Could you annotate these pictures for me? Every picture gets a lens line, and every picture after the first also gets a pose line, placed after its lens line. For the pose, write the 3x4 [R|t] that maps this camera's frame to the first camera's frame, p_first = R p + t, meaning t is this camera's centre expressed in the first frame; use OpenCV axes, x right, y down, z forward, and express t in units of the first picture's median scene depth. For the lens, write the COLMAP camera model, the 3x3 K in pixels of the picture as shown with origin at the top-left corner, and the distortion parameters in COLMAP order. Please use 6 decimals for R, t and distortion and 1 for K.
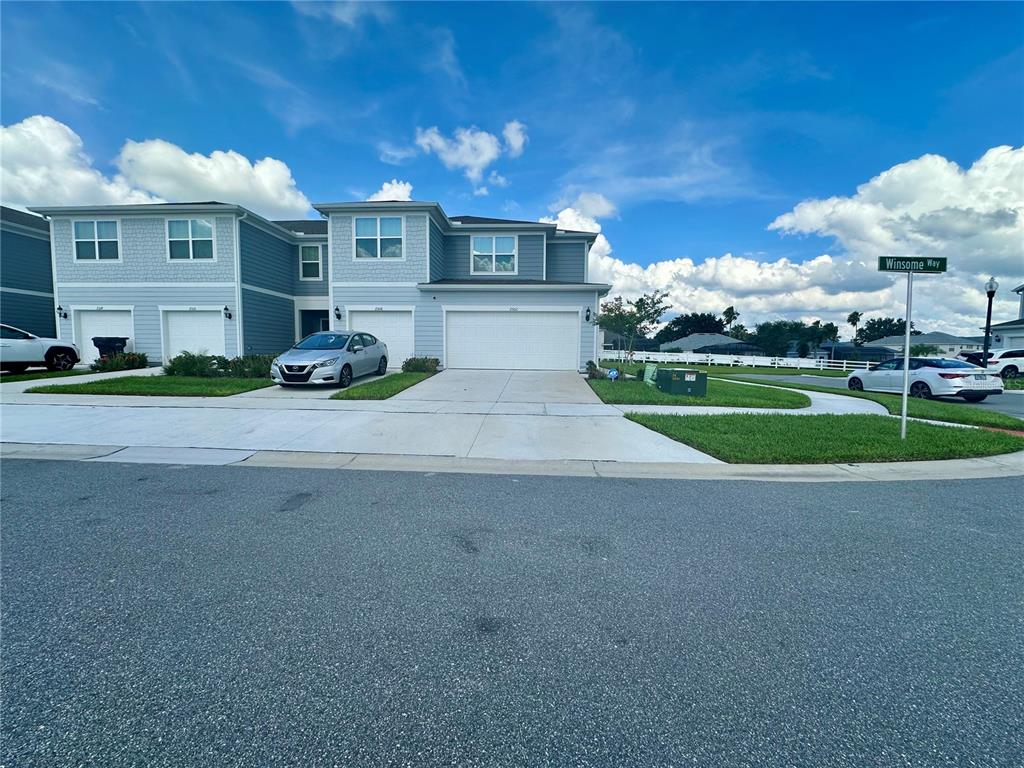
lens RADIAL K [[406.8, 0, 510.0], [0, 406.8, 392.1], [0, 0, 1]] dist [0.001885, 0.000024]
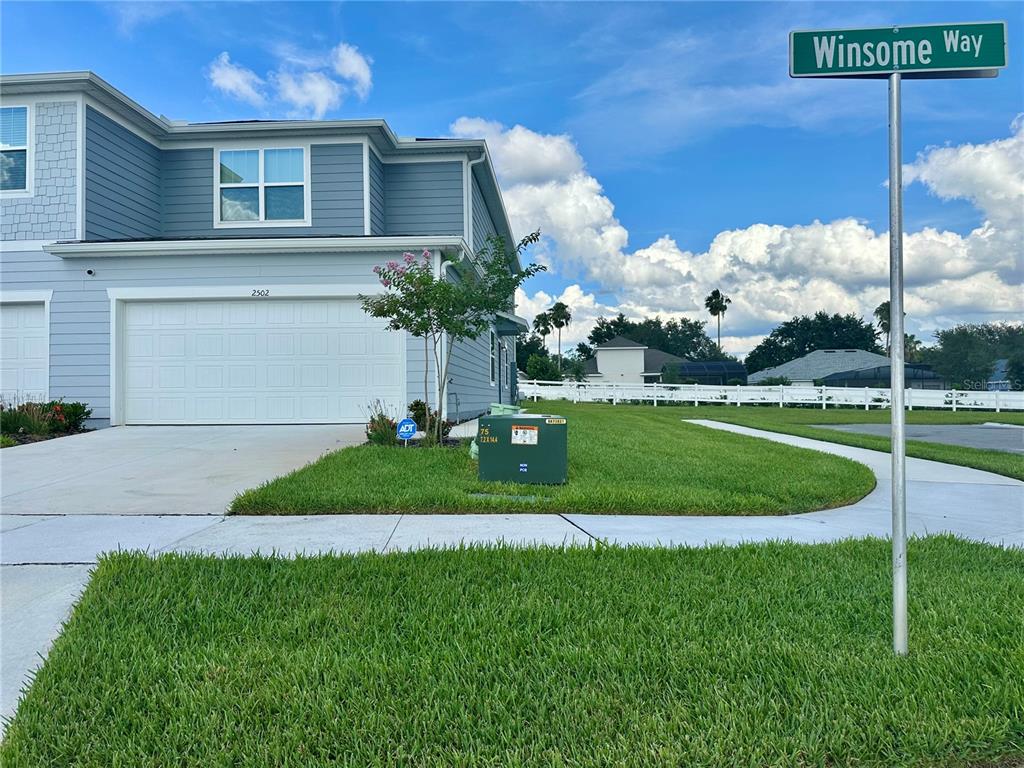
lens RADIAL K [[723.5, 0, 511.3], [0, 723.5, 380.6], [0, 0, 1]] dist [0.009483, -0.000385]
pose [[0.999705, -0.021583, -0.011174, 0.101306], [0.020151, 0.993118, -0.115367, -0.002048], [0.013587, 0.115108, 0.993260, 0.070688]]
